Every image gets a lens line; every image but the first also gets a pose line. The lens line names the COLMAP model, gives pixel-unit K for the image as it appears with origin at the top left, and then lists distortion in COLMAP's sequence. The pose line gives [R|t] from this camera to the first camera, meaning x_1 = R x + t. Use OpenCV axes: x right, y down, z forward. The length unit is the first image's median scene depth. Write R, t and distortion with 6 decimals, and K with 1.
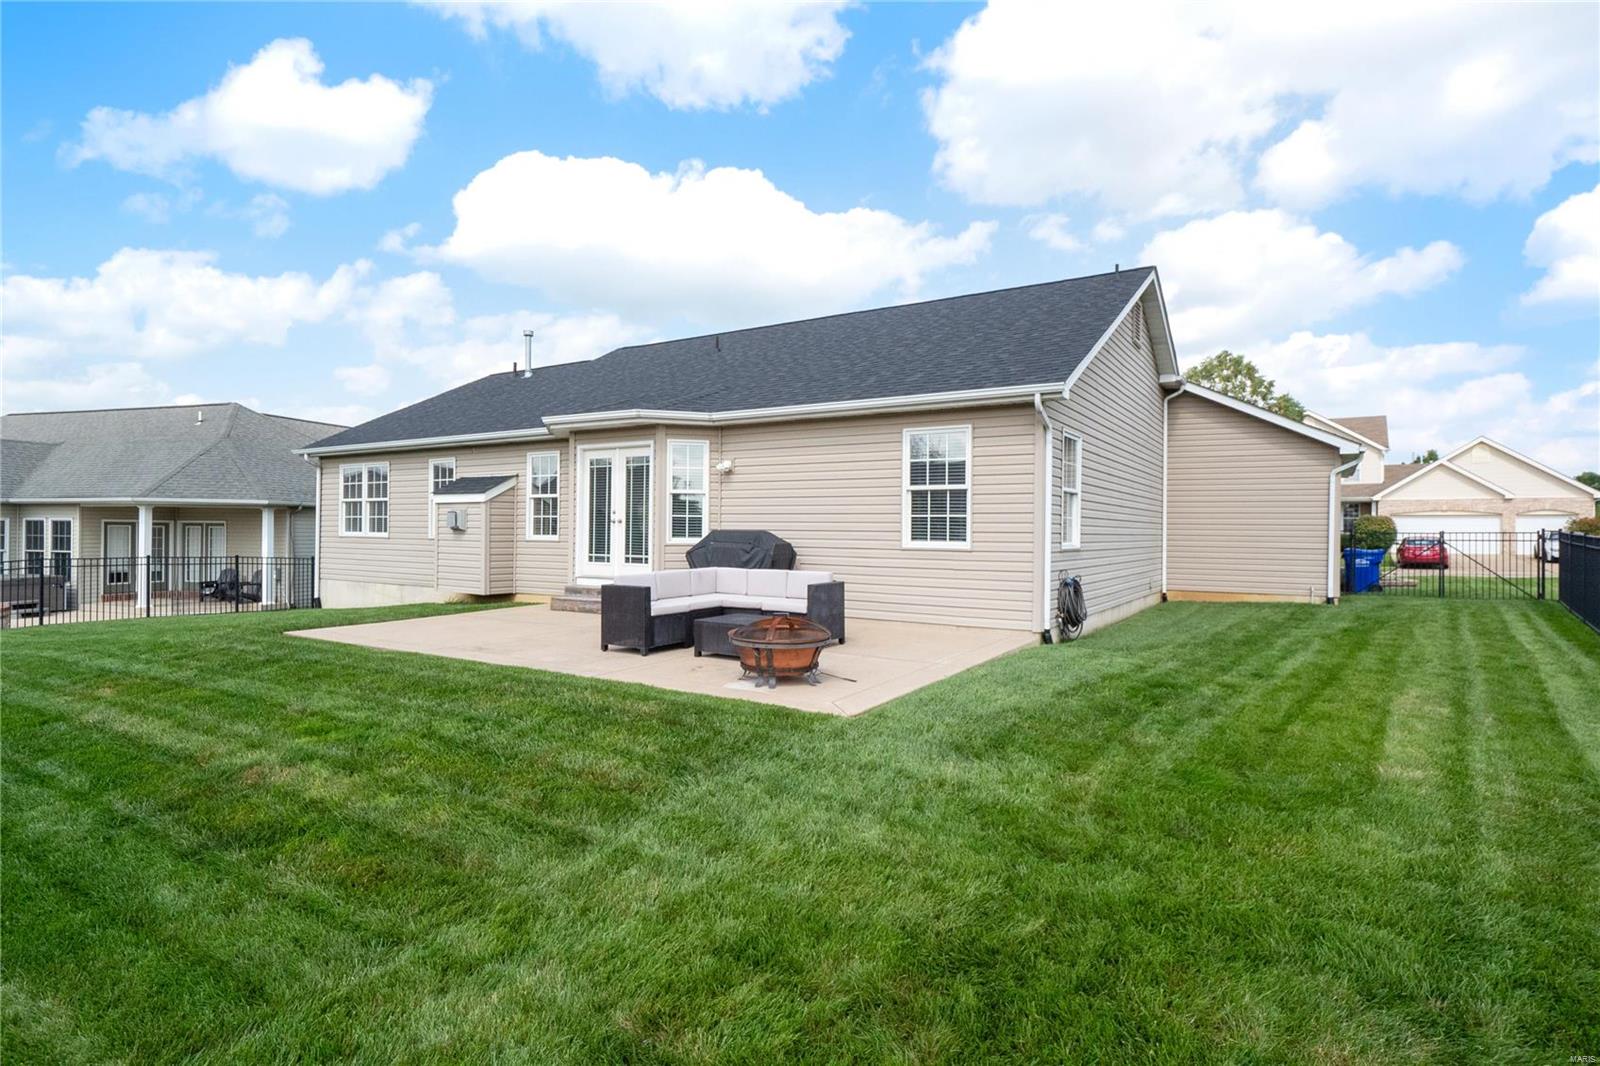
lens RADIAL K [[816.7, 0, 800.0], [0, 816.7, 533.0], [0, 0, 1]] dist [0.000704, 0.000066]
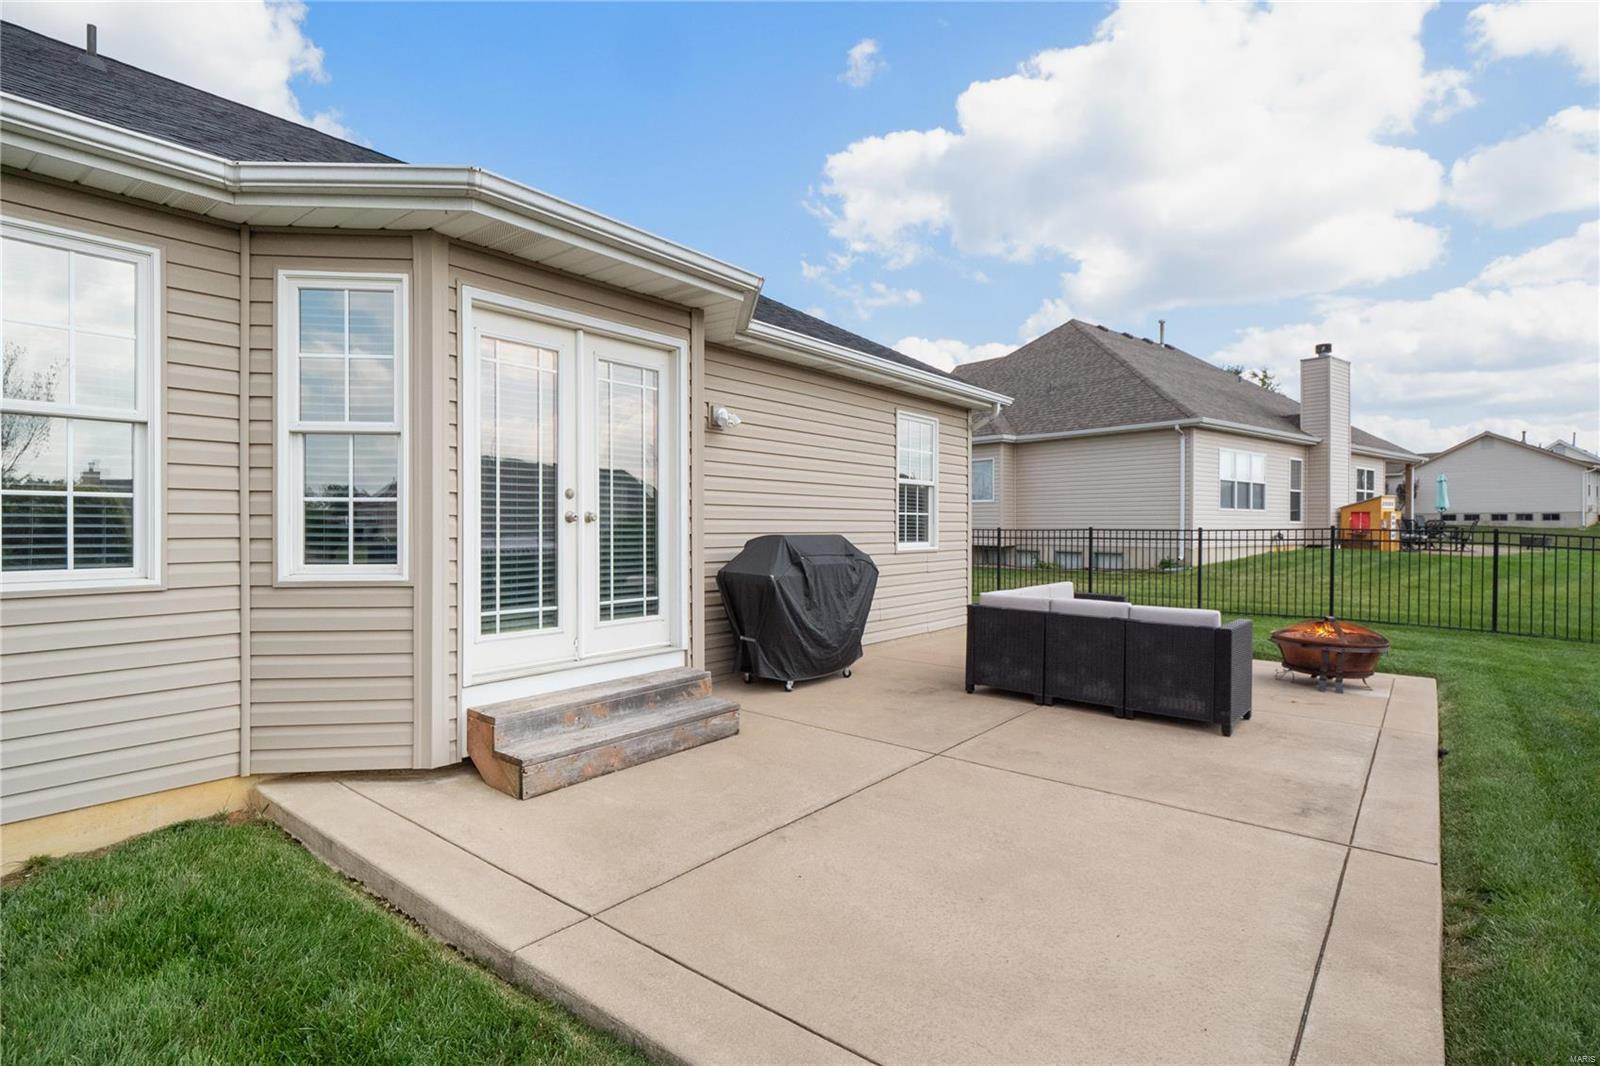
lens RADIAL K [[816.7, 0, 800.0], [0, 816.7, 533.0], [0, 0, 1]] dist [0.000704, 0.000066]
pose [[0.119020, -0.021208, 0.992665, -0.599902], [-0.004965, 0.999747, 0.021954, -0.016203], [-0.992879, -0.007542, 0.118885, 0.847889]]
